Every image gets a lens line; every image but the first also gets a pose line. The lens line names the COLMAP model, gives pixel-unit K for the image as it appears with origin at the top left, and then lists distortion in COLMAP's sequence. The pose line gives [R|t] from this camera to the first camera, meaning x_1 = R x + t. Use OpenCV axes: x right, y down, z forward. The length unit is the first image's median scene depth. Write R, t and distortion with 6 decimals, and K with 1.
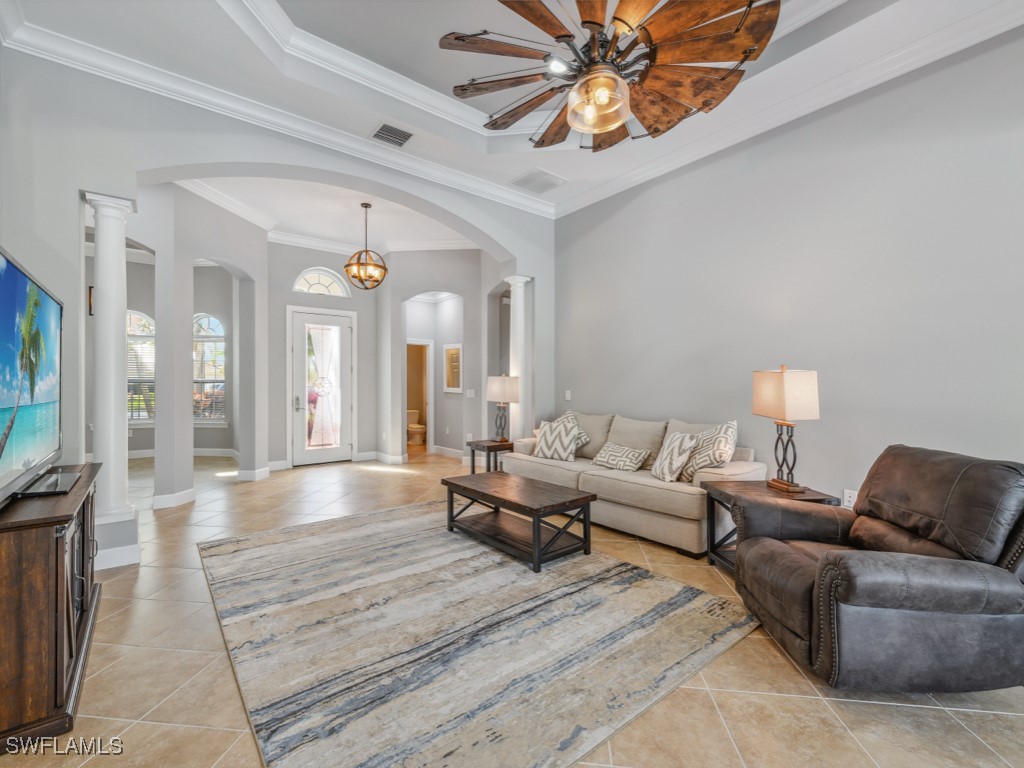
lens RADIAL K [[450.1, 0, 514.5], [0, 450.1, 384.5], [0, 0, 1]] dist [0.012501, -0.003035]
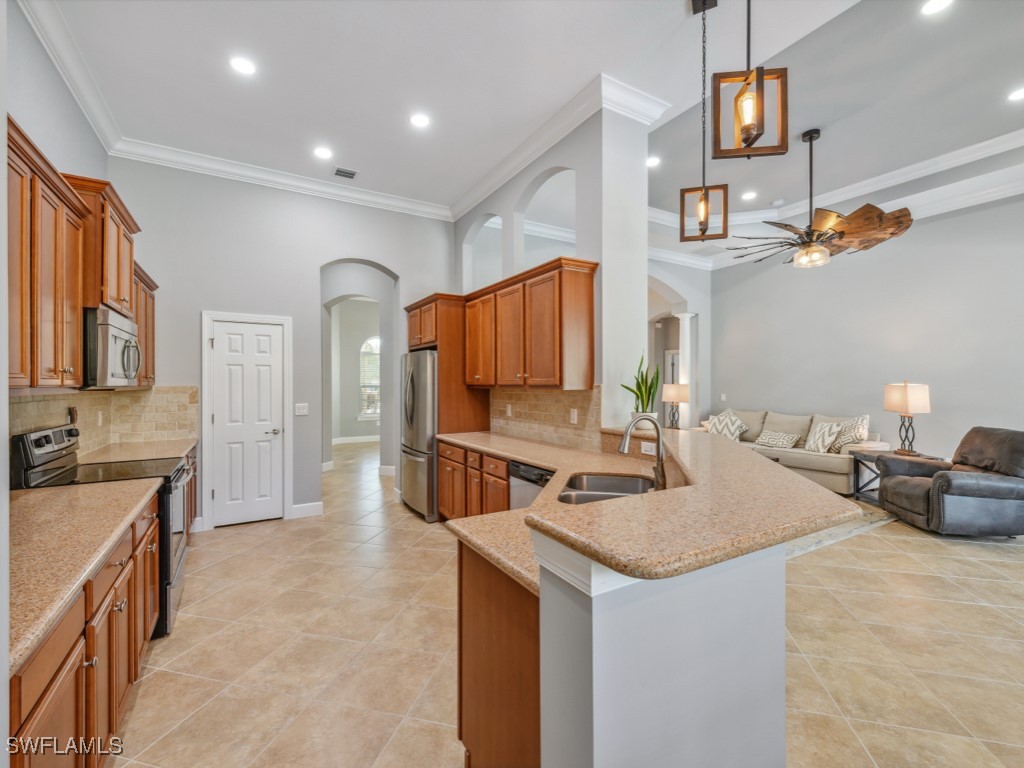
lens RADIAL K [[450.1, 0, 514.2], [0, 450.1, 384.8], [0, 0, 1]] dist [0.012501, -0.003035]
pose [[0.991417, -0.003297, -0.130699, -0.626294], [0.003590, 0.999992, 0.002008, -0.036998], [0.130691, -0.002460, 0.991420, -0.860840]]
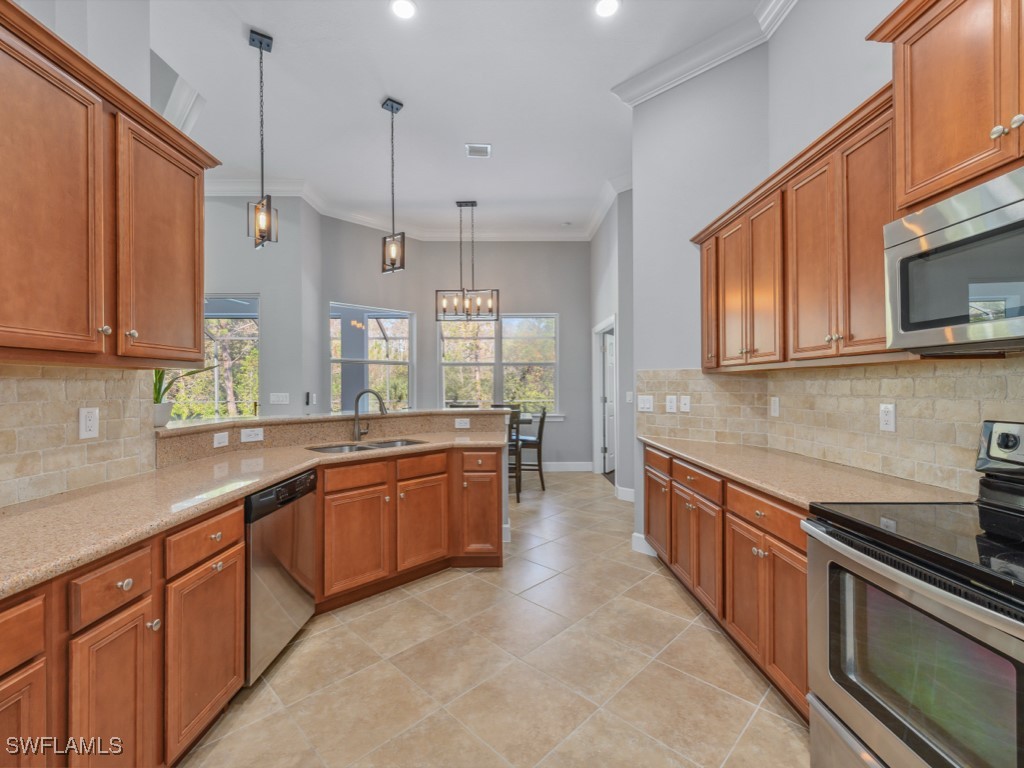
lens RADIAL K [[450.1, 0, 511.2], [0, 450.1, 381.1], [0, 0, 1]] dist [0.012501, -0.003035]
pose [[-0.781409, 0.007040, 0.623980, -1.401736], [0.001614, 0.999956, -0.009261, 0.000766], [-0.624017, -0.006229, -0.781386, 0.433182]]
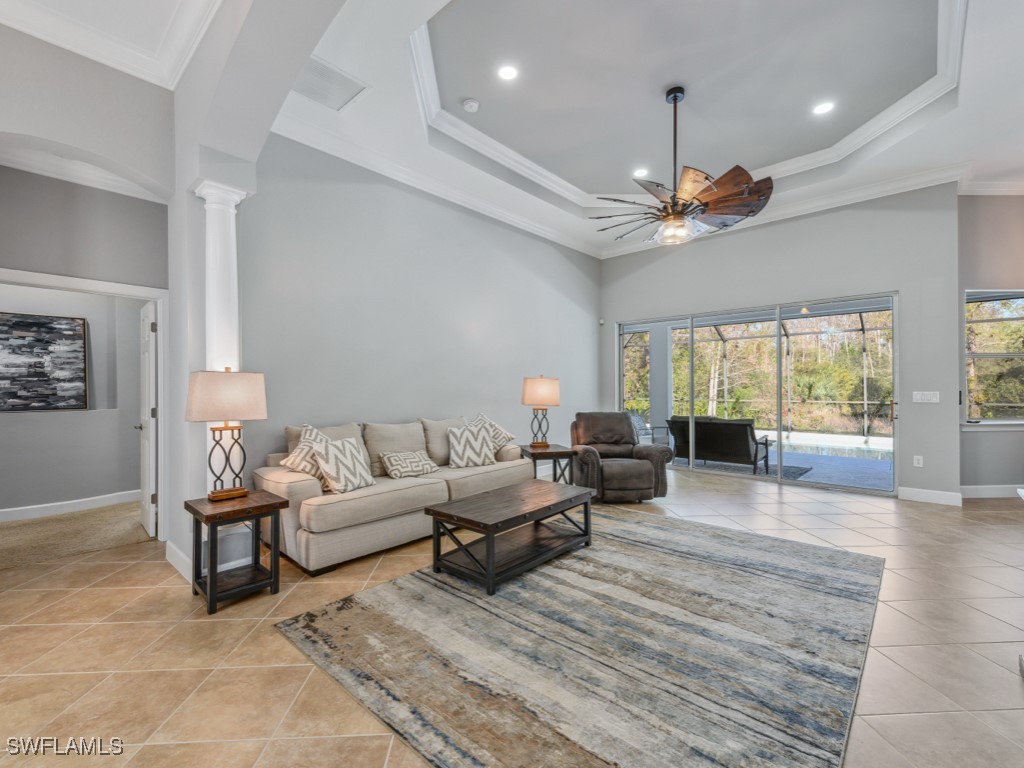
lens RADIAL K [[450.1, 0, 507.7], [0, 450.1, 384.2], [0, 0, 1]] dist [0.012501, -0.003035]
pose [[-0.148143, 0.005254, 0.988952, -1.077322], [0.005240, 0.999976, -0.004528, 0.001417], [-0.988952, 0.004511, -0.148167, 1.378004]]
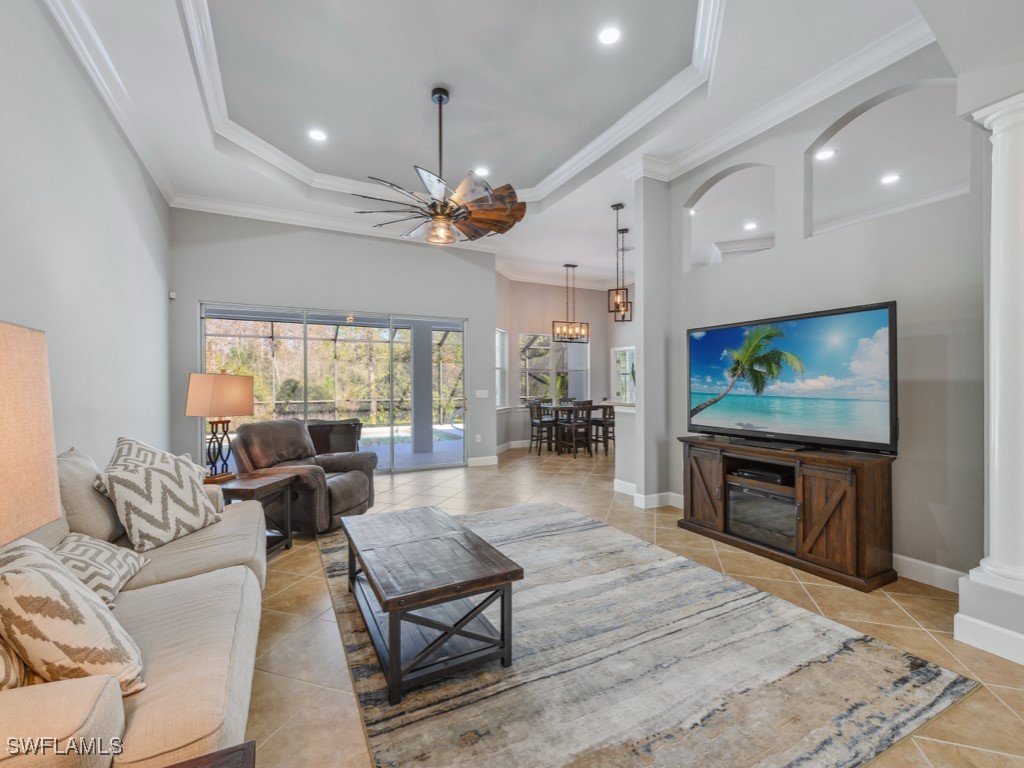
lens RADIAL K [[450.1, 0, 502.1], [0, 450.1, 381.5], [0, 0, 1]] dist [0.012501, -0.003035]
pose [[-0.975630, 0.006158, 0.219338, -0.323710], [0.004841, 0.999967, -0.006541, -0.001196], [-0.219371, -0.005320, -0.975627, 1.939822]]
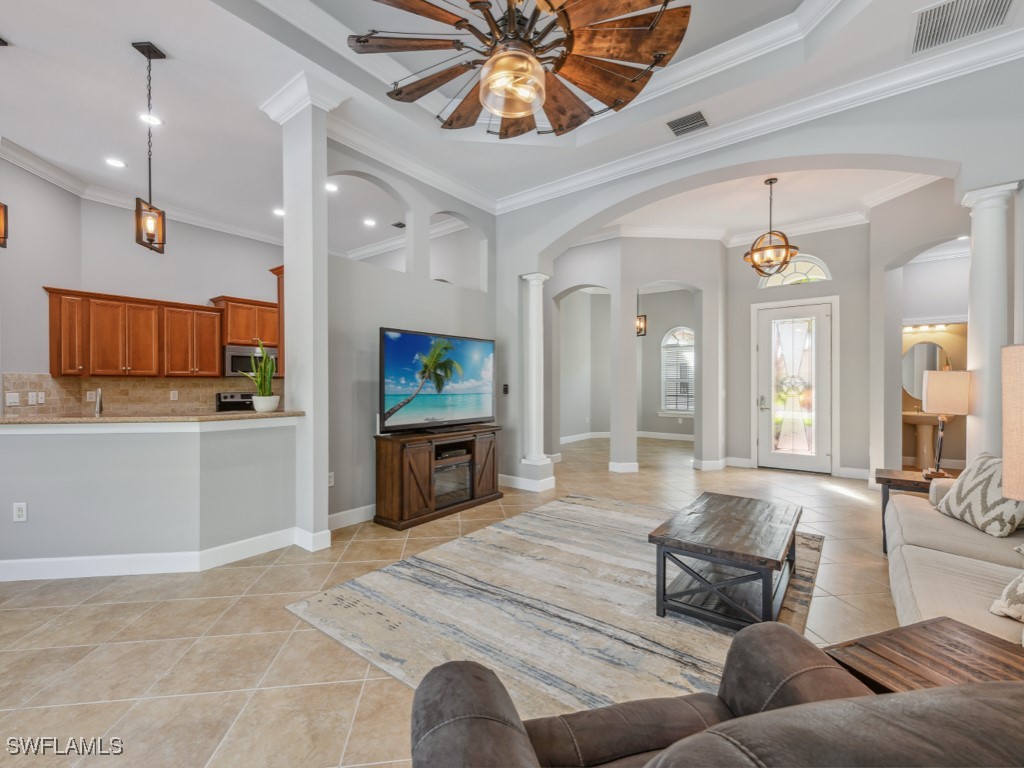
lens RADIAL K [[450.1, 0, 508.9], [0, 450.1, 387.5], [0, 0, 1]] dist [0.012501, -0.003035]
pose [[0.232591, 0.007168, -0.972548, 0.774265], [0.001486, 0.999969, 0.007726, -0.000491], [0.972574, -0.003242, 0.232573, 0.546917]]
